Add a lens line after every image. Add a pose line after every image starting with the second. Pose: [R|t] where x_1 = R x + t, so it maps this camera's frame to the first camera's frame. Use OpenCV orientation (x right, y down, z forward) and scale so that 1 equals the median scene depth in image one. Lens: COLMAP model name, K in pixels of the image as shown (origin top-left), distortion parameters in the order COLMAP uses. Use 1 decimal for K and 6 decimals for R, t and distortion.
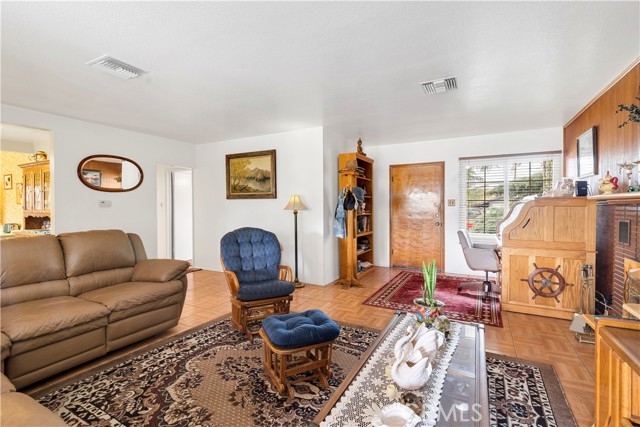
lens RADIAL K [[299.1, 0, 319.3], [0, 299.1, 209.7], [0, 0, 1]] dist [0.001973, -0.000822]
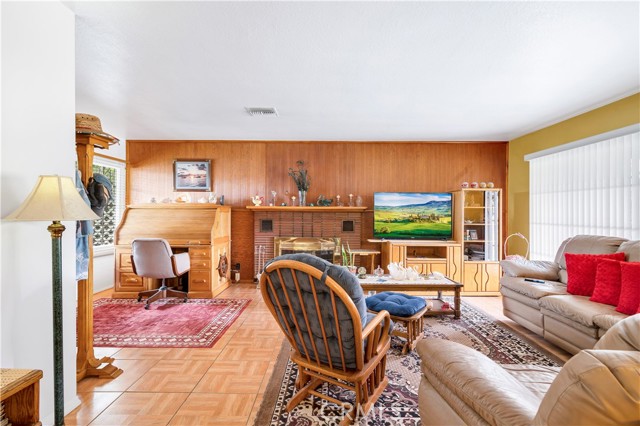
lens RADIAL K [[299.1, 0, 325.1], [0, 299.1, 212.2], [0, 0, 1]] dist [0.001973, -0.000822]
pose [[-0.479316, 0.000608, 0.877642, -0.867405], [0.005445, 0.999983, 0.002281, -0.014133], [-0.877626, 0.005872, -0.479311, 1.535996]]
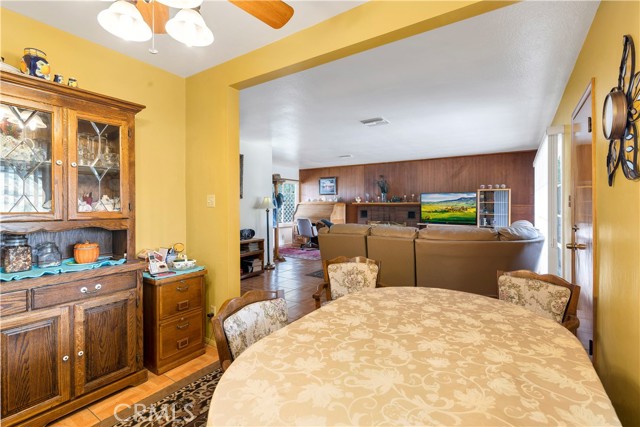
lens RADIAL K [[295.3, 0, 326.4], [0, 295.3, 212.6], [0, 0, 1]] dist [-0.011083, 0.000230]
pose [[0.072625, -0.018994, 0.997178, -2.239783], [0.009920, 0.999783, 0.018321, -0.004583], [-0.997310, 0.008561, 0.072797, 1.127300]]
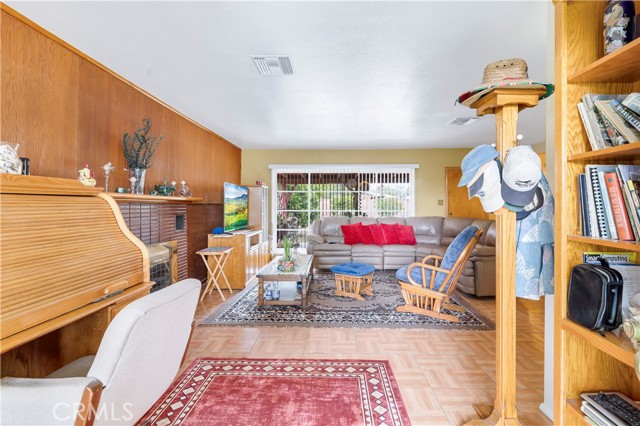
lens RADIAL K [[299.1, 0, 324.2], [0, 299.1, 201.9], [0, 0, 1]] dist [0.001973, -0.000822]
pose [[-0.893584, -0.001324, -0.448895, 0.751538], [-0.000738, 0.999999, -0.001481, -0.018709], [0.448896, -0.000992, -0.893583, 2.084241]]
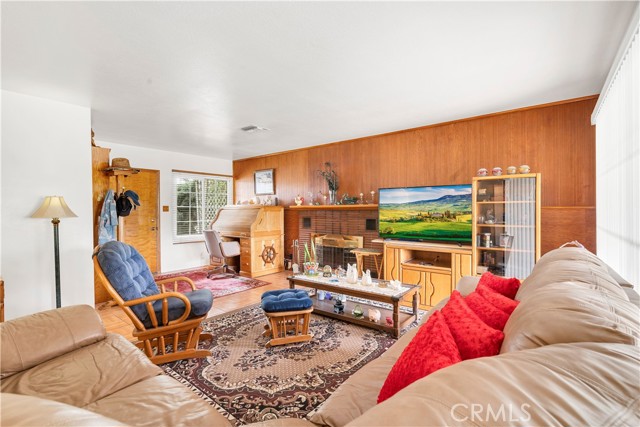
lens RADIAL K [[292.1, 0, 322.5], [0, 292.1, 216.6], [0, 0, 1]] dist [-0.010482, -0.000309]
pose [[0.166151, -0.022193, 0.985850, -1.072778], [0.016813, 0.999665, 0.019671, -0.009196], [-0.985957, 0.013306, 0.166469, 0.494740]]
